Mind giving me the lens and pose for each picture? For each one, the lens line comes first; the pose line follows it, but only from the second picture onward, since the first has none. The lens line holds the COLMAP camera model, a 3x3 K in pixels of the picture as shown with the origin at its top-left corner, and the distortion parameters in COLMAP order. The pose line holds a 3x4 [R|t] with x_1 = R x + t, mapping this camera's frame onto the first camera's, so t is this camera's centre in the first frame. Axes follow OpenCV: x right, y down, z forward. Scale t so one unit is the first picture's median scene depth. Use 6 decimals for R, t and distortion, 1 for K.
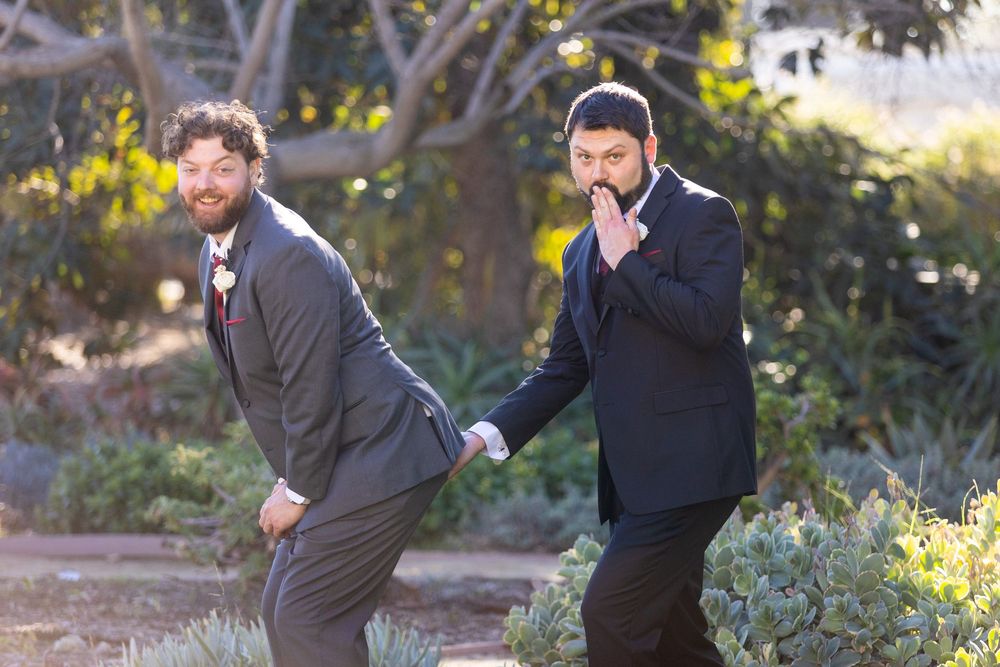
lens RADIAL K [[4685.6, 0, 500.0], [0, 4685.6, 333.5], [0, 0, 1]] dist [-0.209123, 3.547967]
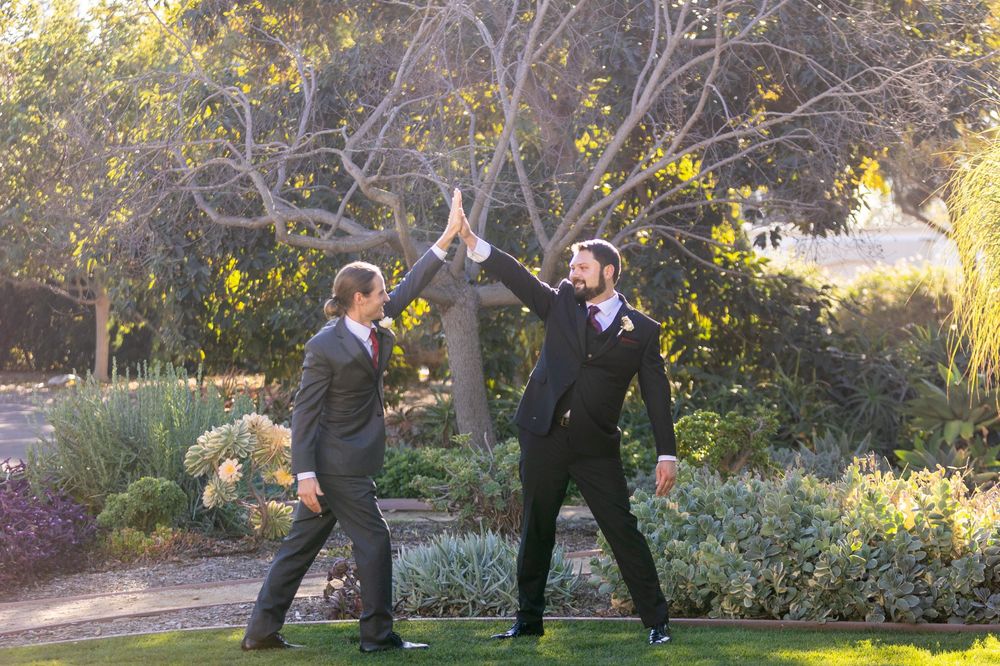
lens RADIAL K [[2634.2, 0, 504.8], [0, 2634.2, 275.3], [0, 0, 1]] dist [-0.053661, -0.052312]
pose [[0.999170, -0.012108, -0.038883, 0.003623], [0.010338, 0.998915, -0.045401, 0.002513], [0.039391, 0.044961, 0.998212, -0.045014]]
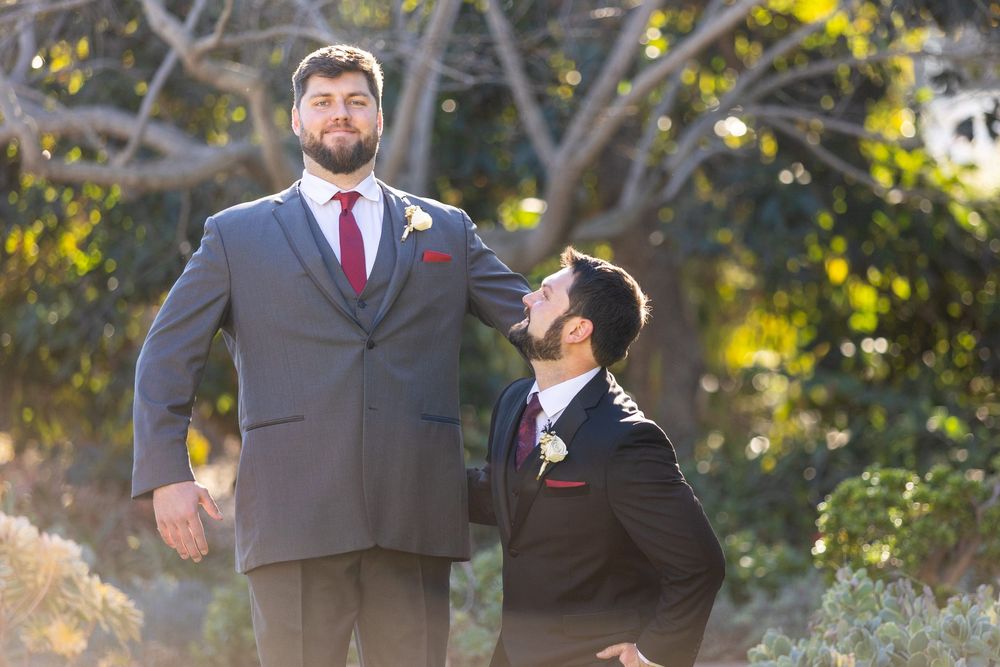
lens RADIAL K [[5087.7, 0, 500.0], [0, 5087.7, 333.5], [0, 0, 1]] dist [-0.027895, -8.067923]
pose [[0.997830, -0.057544, -0.032006, -0.000560], [0.056819, 0.998117, -0.023123, 0.001932], [0.033276, 0.021254, 0.999220, -0.027683]]
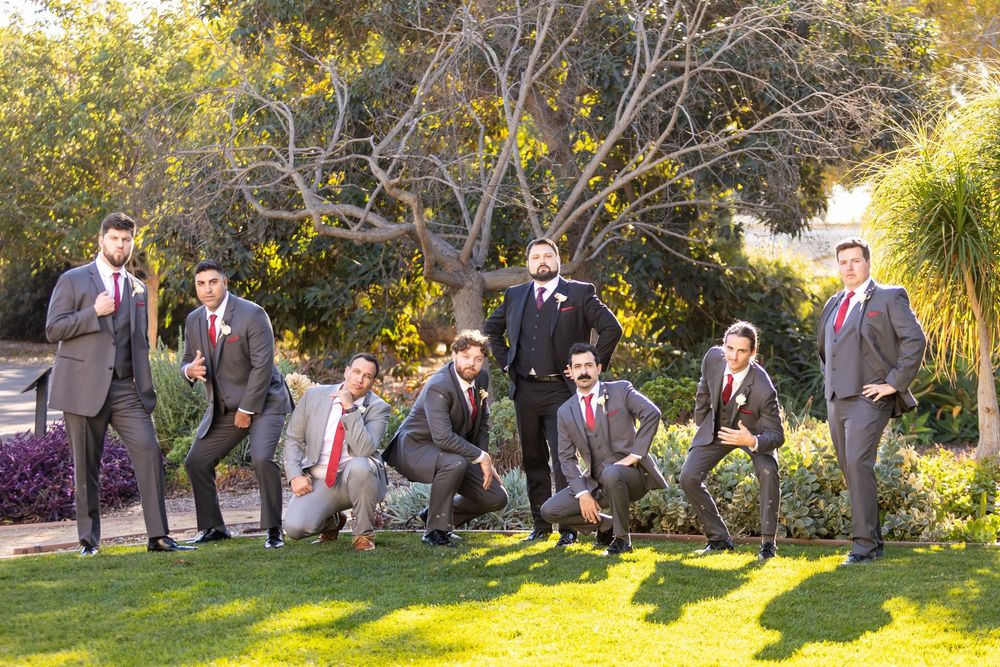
lens RADIAL K [[2397.2, 0, 500.0], [0, 2397.2, 333.5], [0, 0, 1]] dist [-0.014003, -0.263700]
pose [[0.998944, 0.002878, -0.045844, 0.013157], [-0.003599, 0.999871, -0.015657, 0.006207], [0.045793, 0.015806, 0.998826, -0.137951]]
